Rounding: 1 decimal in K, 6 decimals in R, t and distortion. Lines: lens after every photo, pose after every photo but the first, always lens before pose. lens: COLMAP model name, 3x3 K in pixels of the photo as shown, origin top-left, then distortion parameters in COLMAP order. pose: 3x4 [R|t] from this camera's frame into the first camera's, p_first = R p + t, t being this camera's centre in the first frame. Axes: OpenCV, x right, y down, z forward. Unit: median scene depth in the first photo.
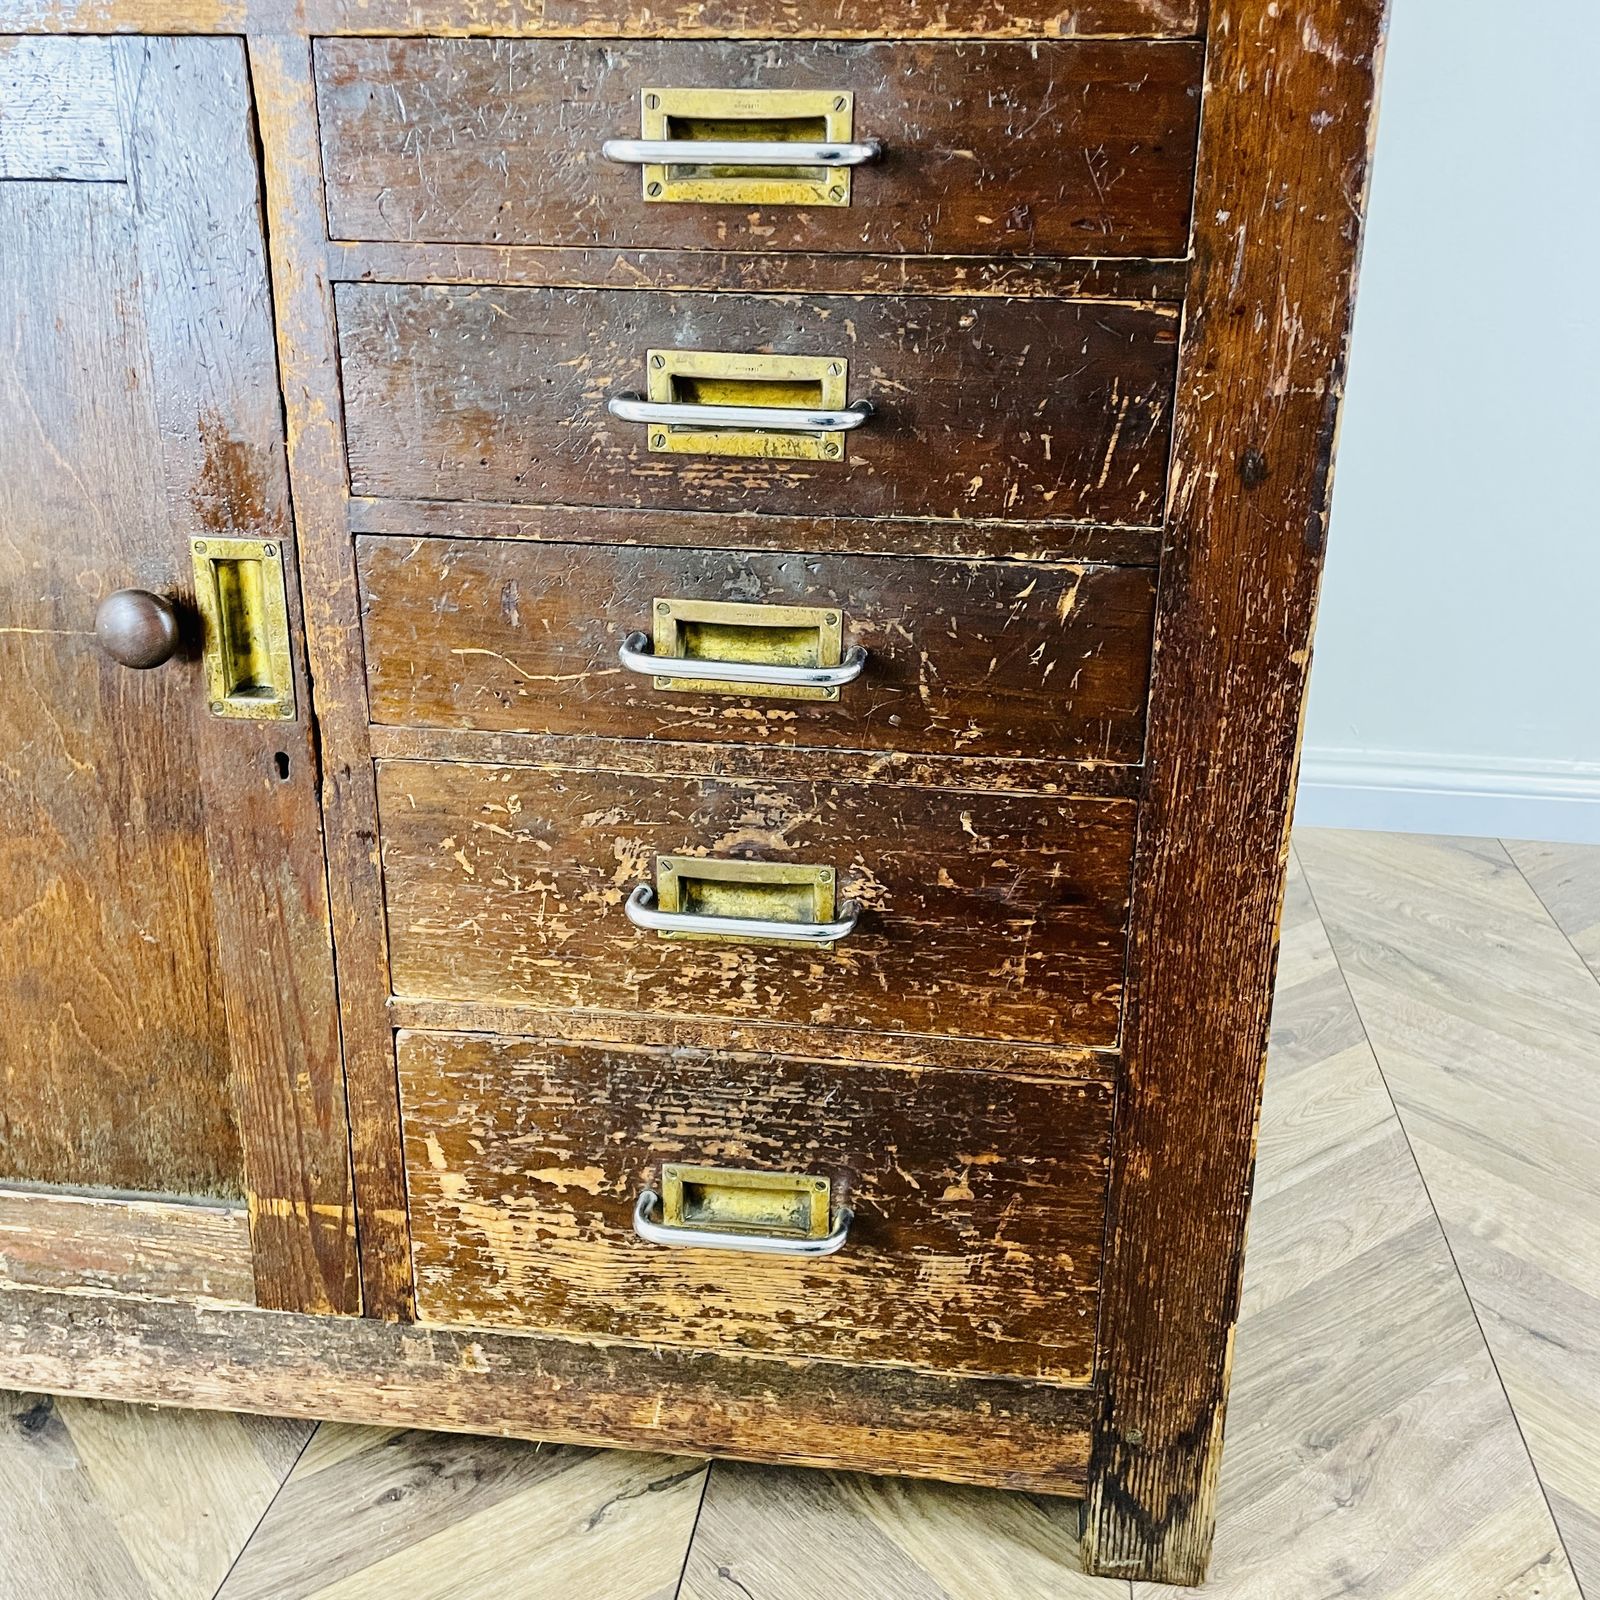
lens RADIAL K [[1663.4, 0, 801.9], [0, 1663.4, 791.9], [0, 0, 1]] dist [0.053146, 0.000000]
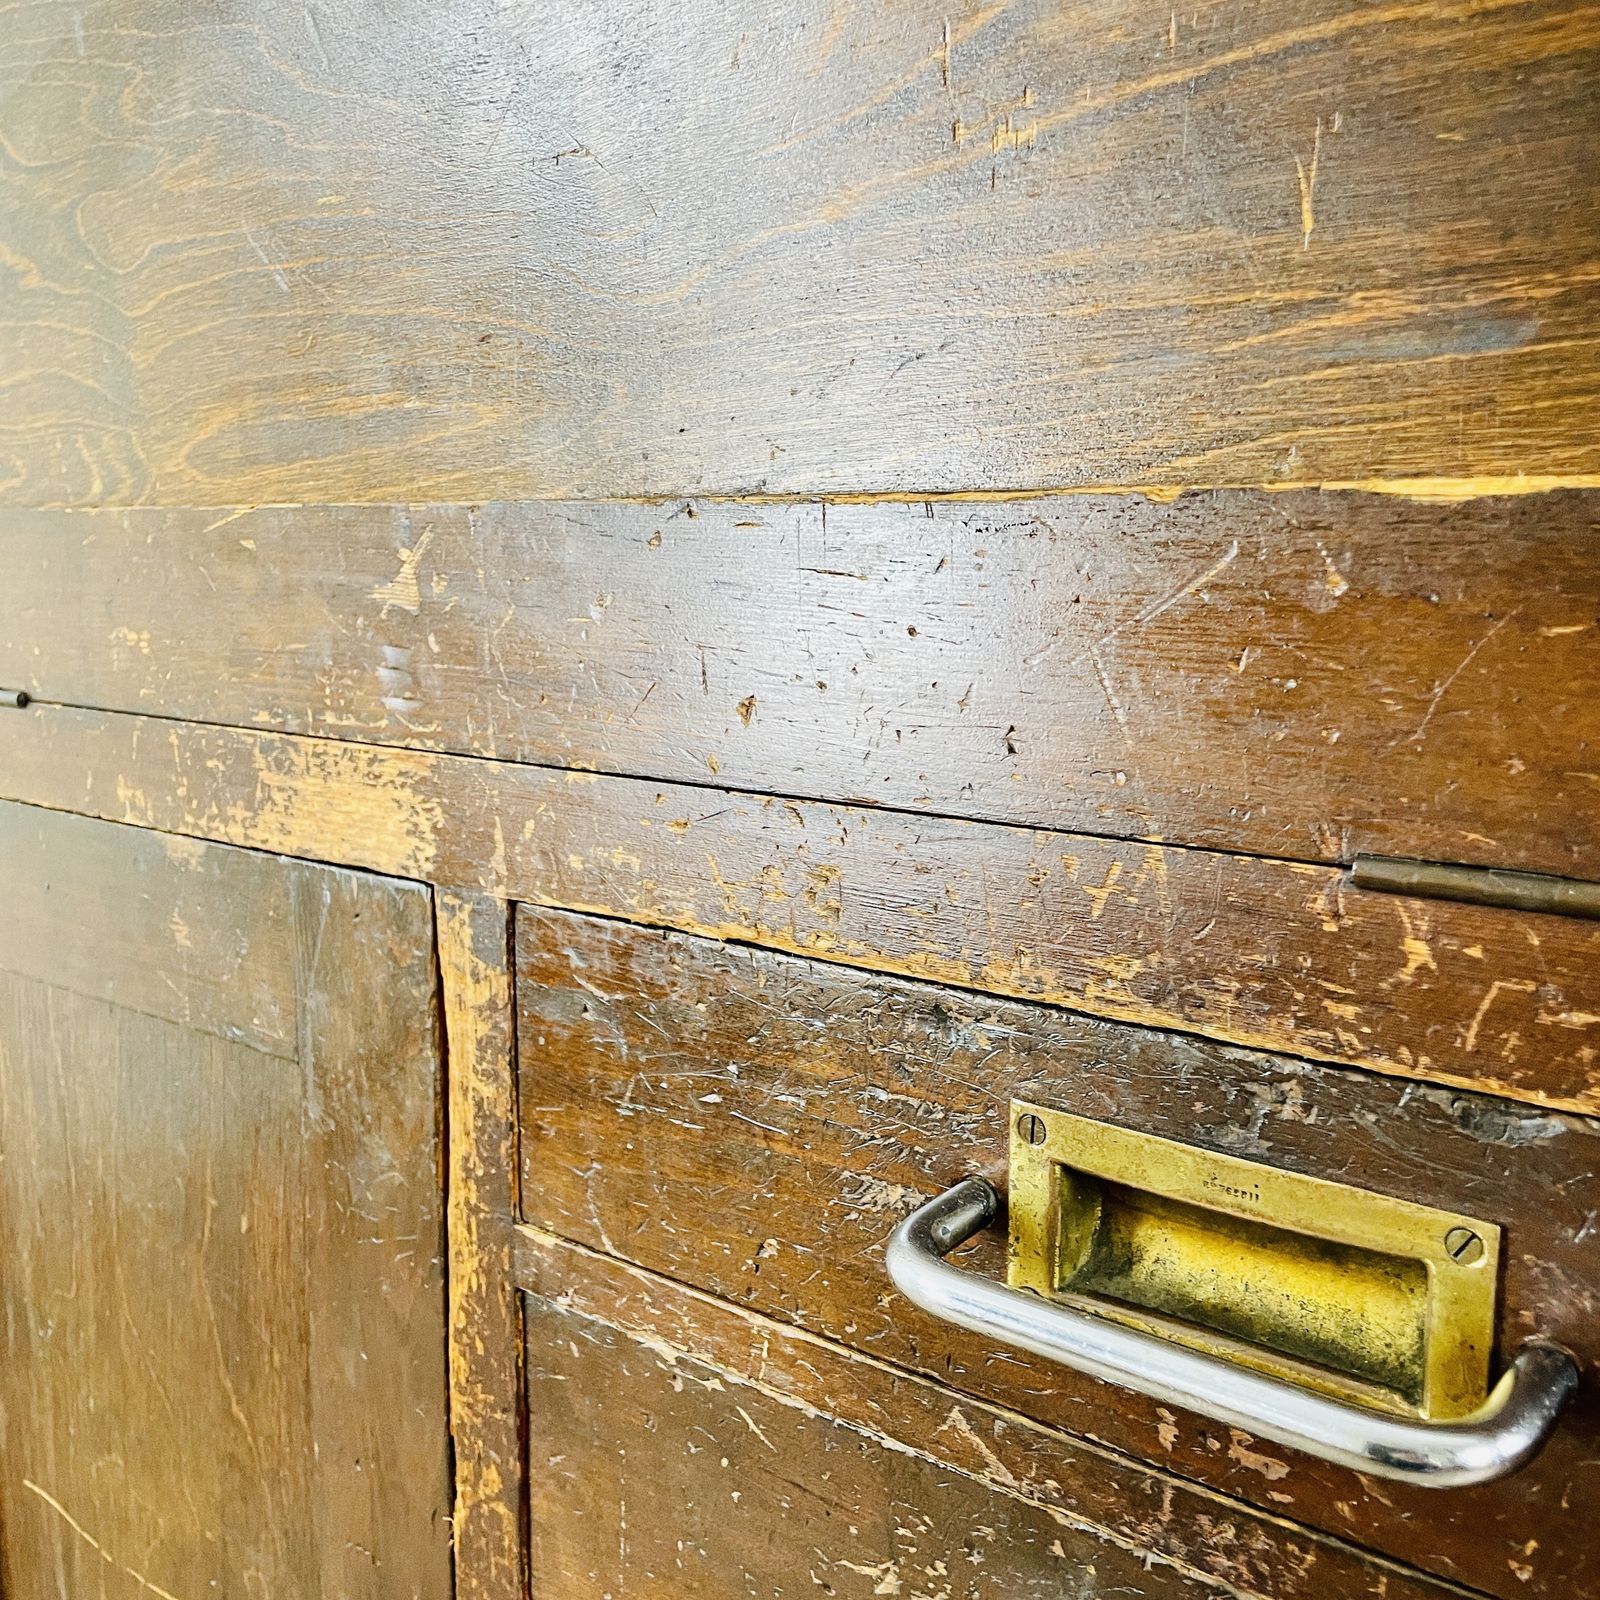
lens RADIAL K [[1663.4, 0, 800.1], [0, 1663.4, 809.1], [0, 0, 1]] dist [0.053146, 0.000000]
pose [[0.852671, 0.070182, -0.517713, 0.067936], [-0.164368, 0.976653, -0.138318, -0.344428], [0.495918, 0.203035, 0.844300, 0.469151]]
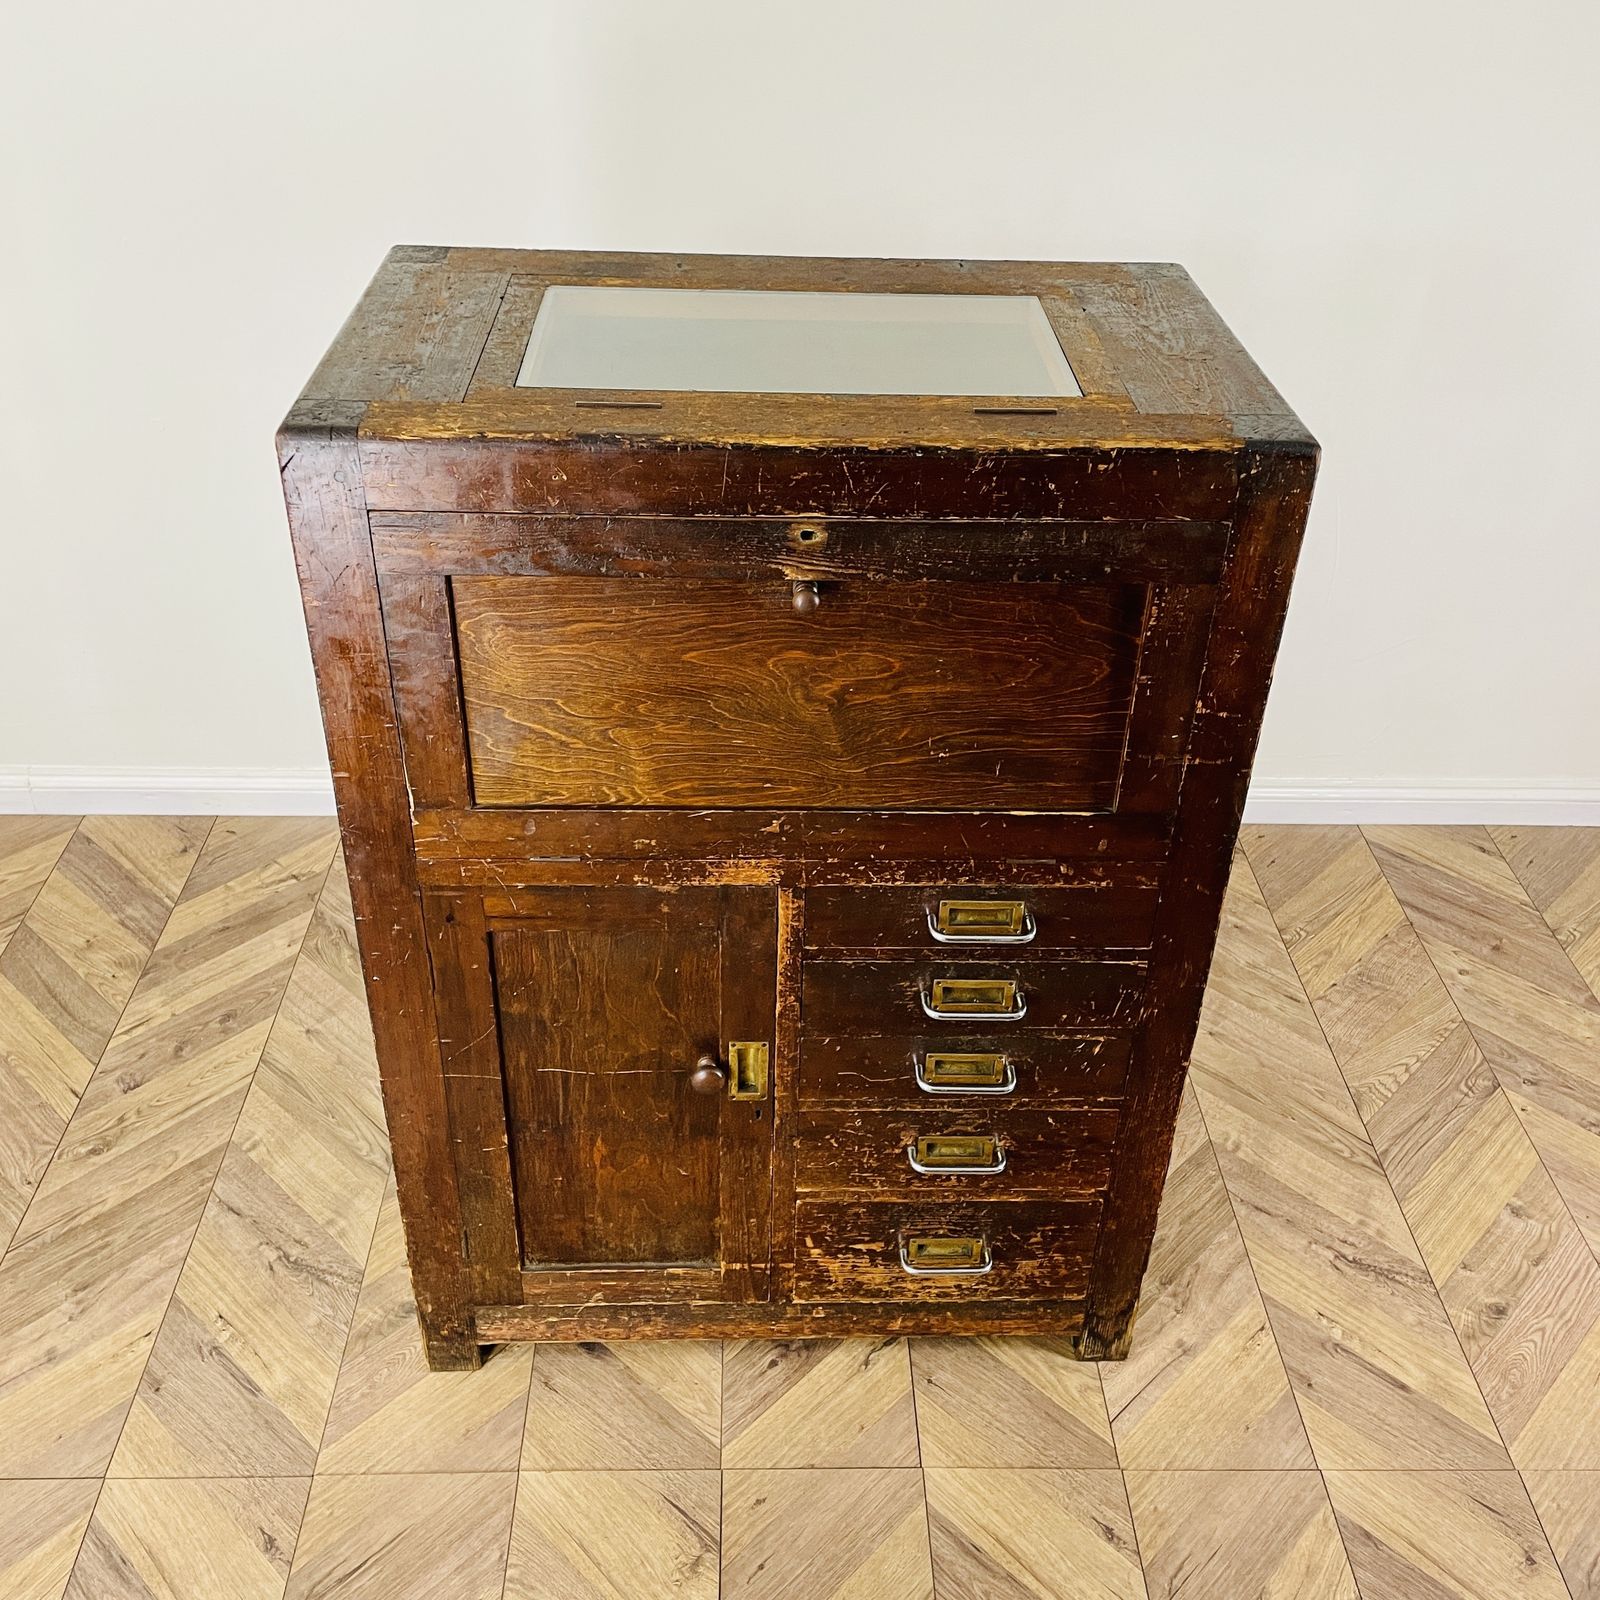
lens RADIAL K [[1628.2, 0, 797.2], [0, 1628.2, 788.7], [0, 0, 1]] dist [0.051771, 0.000000]
pose [[0.986379, -0.080960, 0.143182, -0.521524], [0.042588, 0.966501, 0.253105, -0.979516], [-0.158877, -0.243559, 0.956785, -1.015133]]
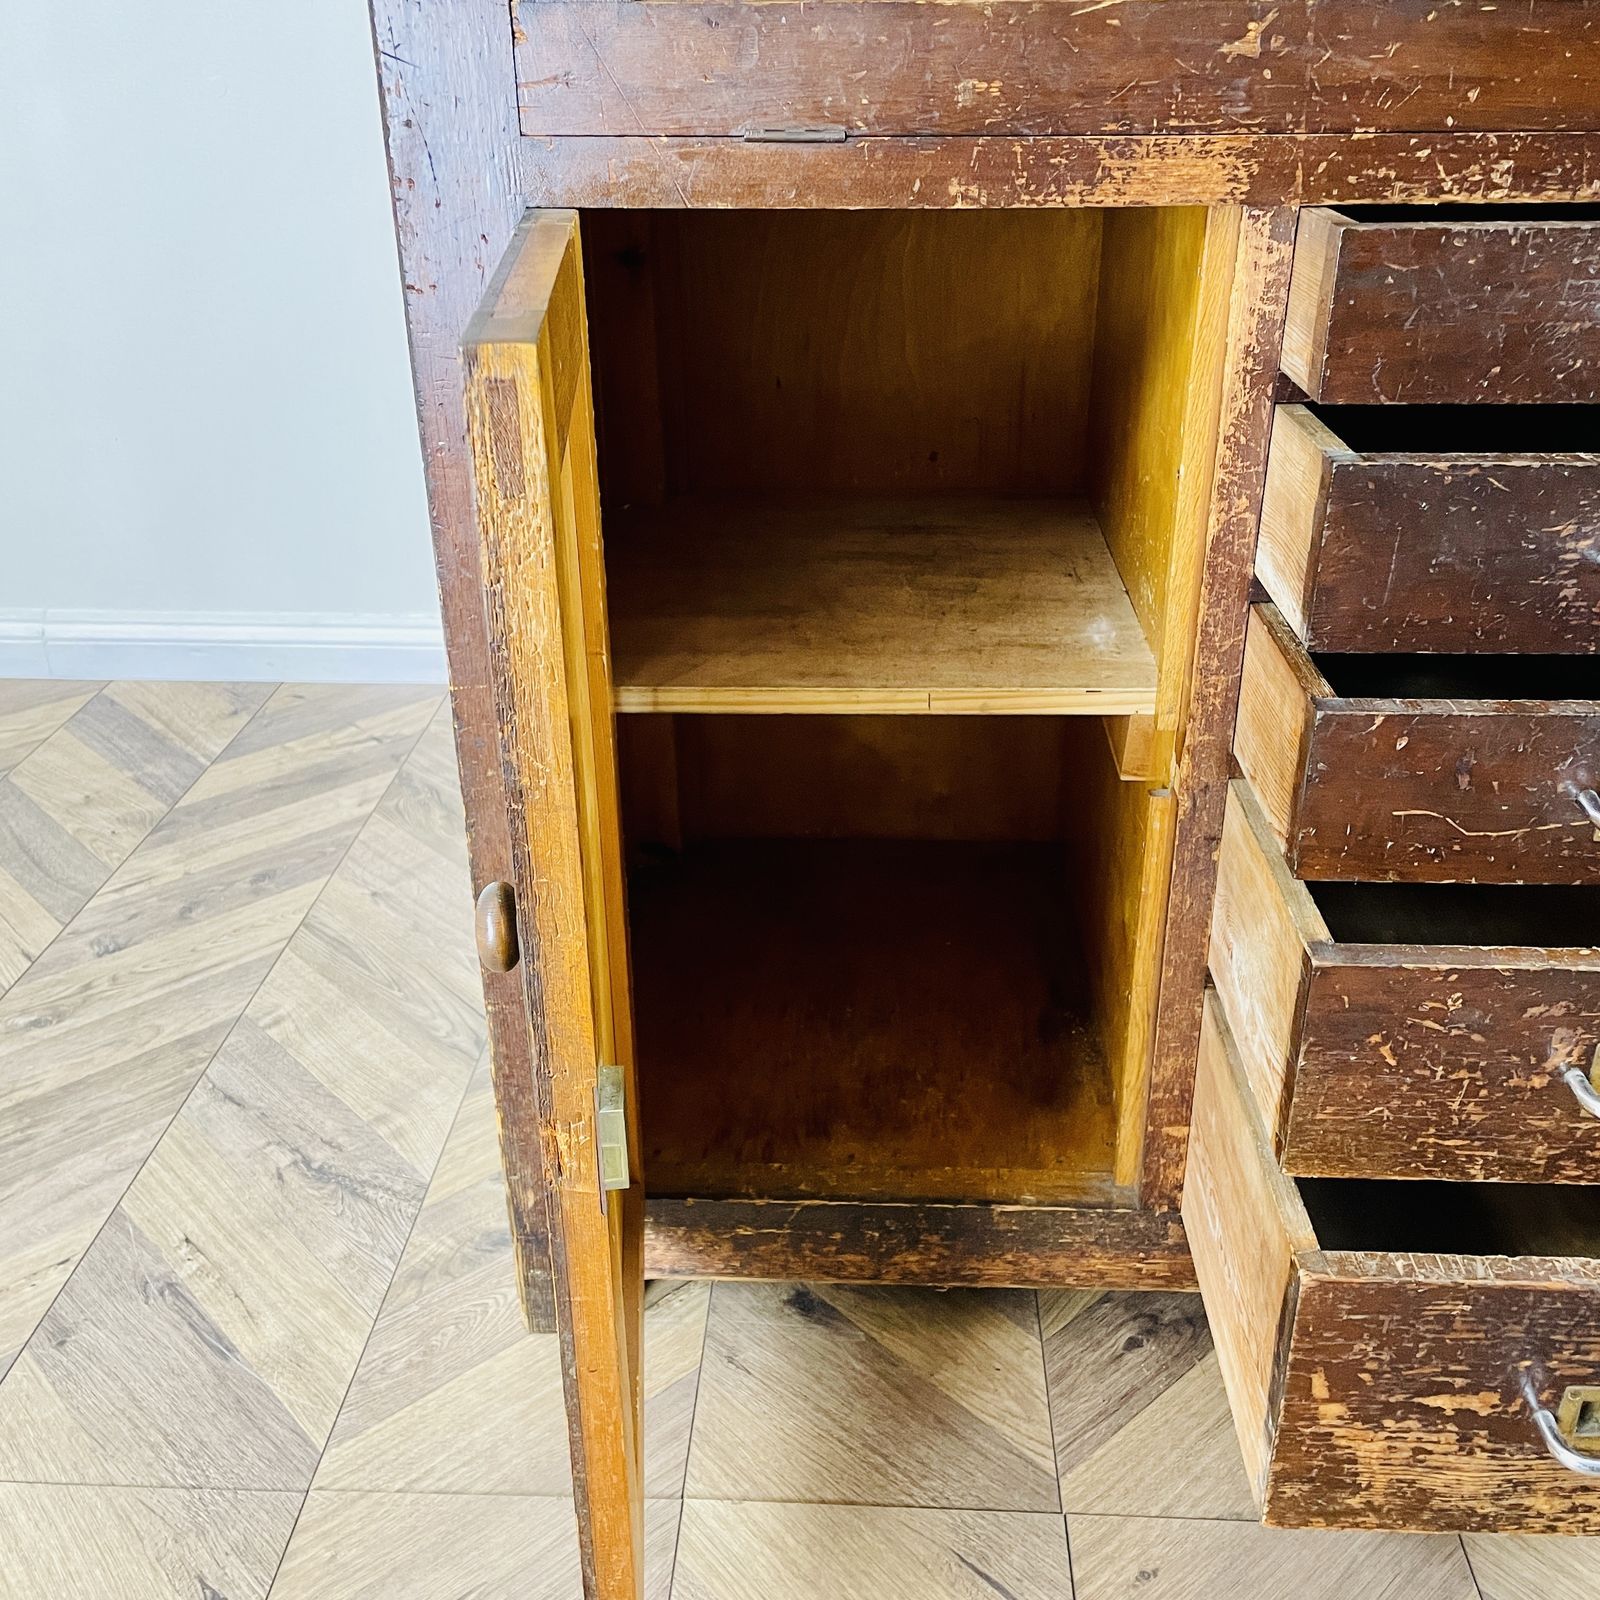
lens RADIAL K [[1628.2, 0, 805.9], [0, 1628.2, 803.1], [0, 0, 1]] dist [0.051771, 0.000000]
pose [[0.995455, -0.058598, 0.075072, -0.623519], [0.049183, 0.991354, 0.121645, -0.154304], [-0.081552, -0.117400, 0.989731, -0.150459]]
